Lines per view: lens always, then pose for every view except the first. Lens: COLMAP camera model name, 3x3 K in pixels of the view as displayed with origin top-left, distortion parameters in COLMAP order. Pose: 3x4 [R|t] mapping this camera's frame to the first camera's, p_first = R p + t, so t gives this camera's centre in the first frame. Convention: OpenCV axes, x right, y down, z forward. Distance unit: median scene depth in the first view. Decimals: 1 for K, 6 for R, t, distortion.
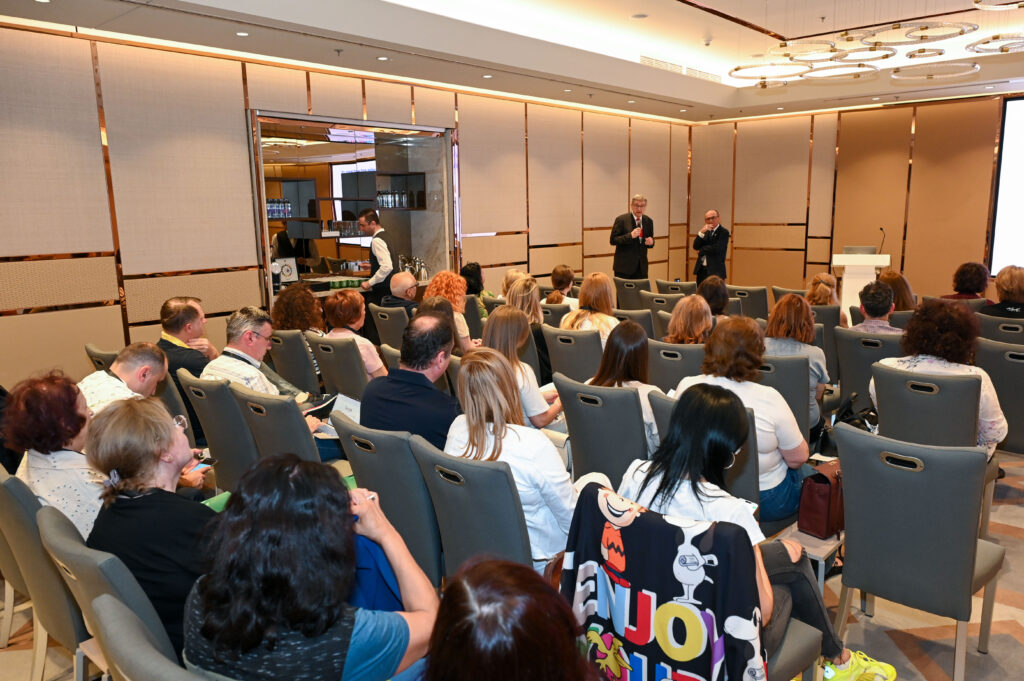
lens RADIAL K [[721.9, 0, 513.9], [0, 721.9, 342.8], [0, 0, 1]] dist [-0.003780, -0.001372]
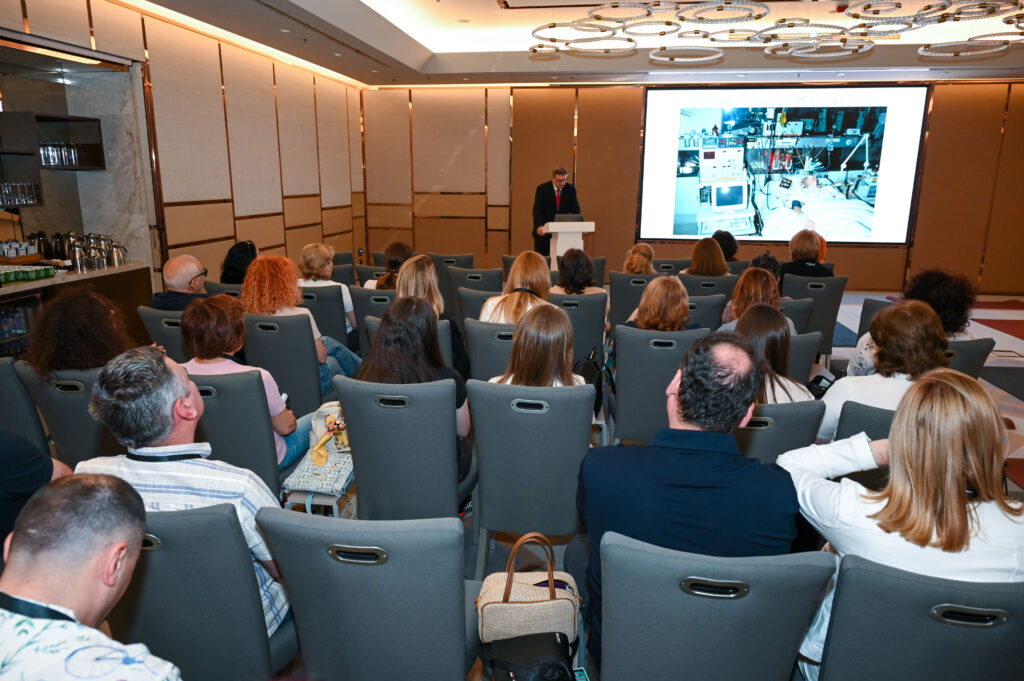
lens RADIAL K [[682.0, 0, 512.5], [0, 682.0, 337.0], [0, 0, 1]] dist [0.001330, -0.008209]
pose [[0.844078, -0.102773, 0.526280, -0.281666], [0.078881, 0.994582, 0.067710, -0.048282], [-0.530387, -0.015639, 0.847611, 0.313884]]
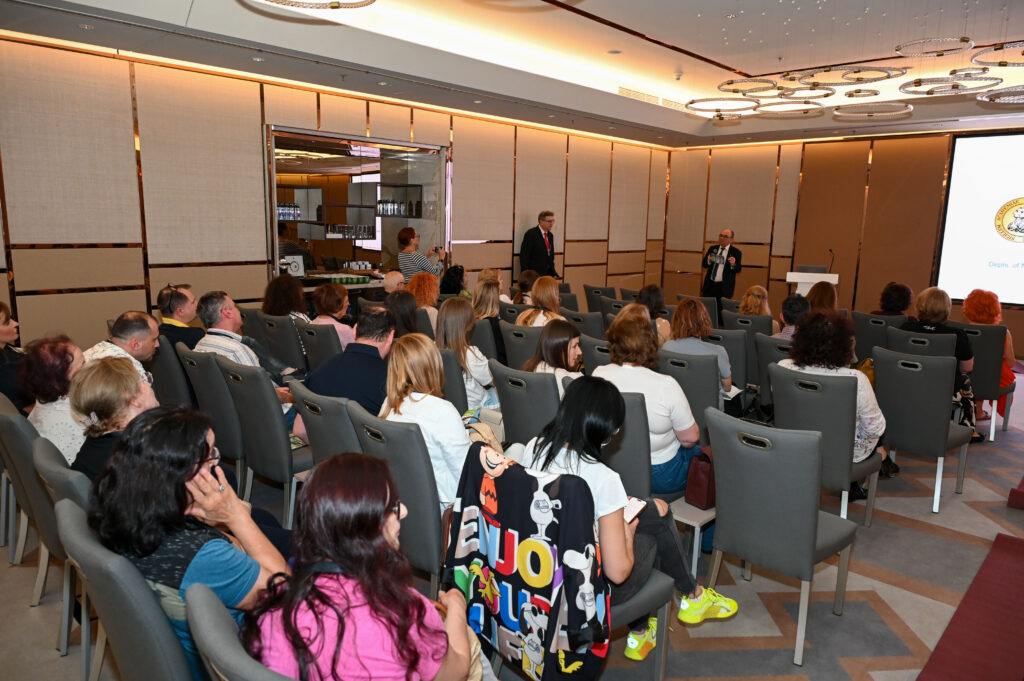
lens RADIAL K [[682.0, 0, 515.2], [0, 682.0, 335.8], [0, 0, 1]] dist [0.001330, -0.008209]
pose [[0.998449, 0.042490, -0.035988, 0.093868], [-0.043115, 0.998929, -0.016770, 0.014532], [0.035237, 0.018295, 0.999212, -0.070431]]
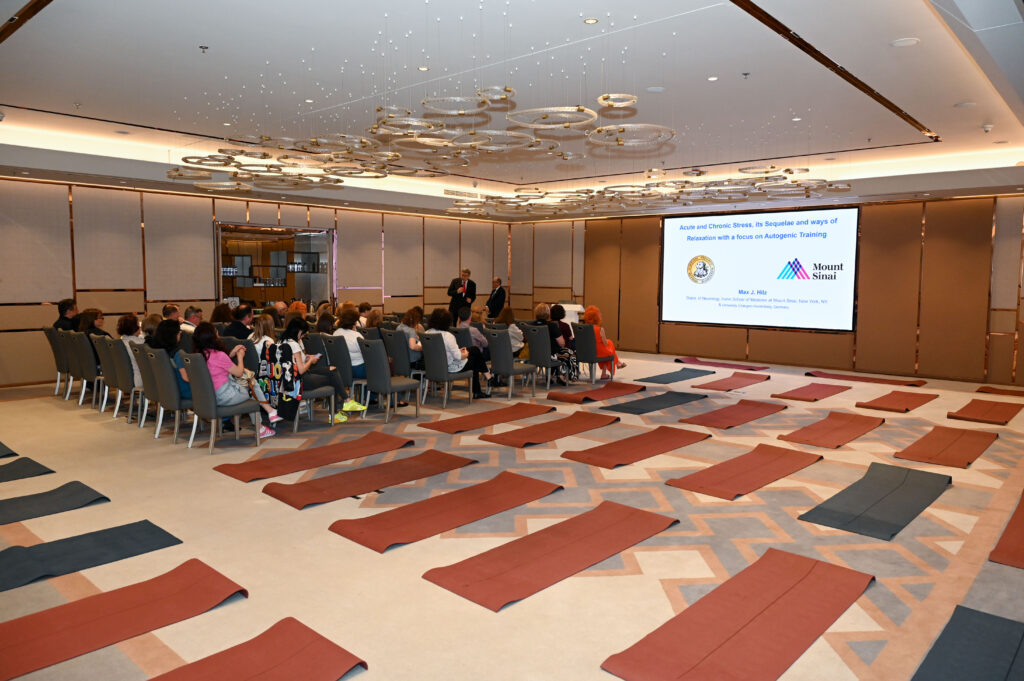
lens RADIAL K [[682.0, 0, 502.6], [0, 682.0, 339.8], [0, 0, 1]] dist [0.001330, -0.008209]
pose [[0.999682, 0.024453, -0.006153, 0.633332], [-0.024910, 0.995580, -0.090557, 0.219844], [0.003911, 0.090681, 0.995872, -1.203163]]
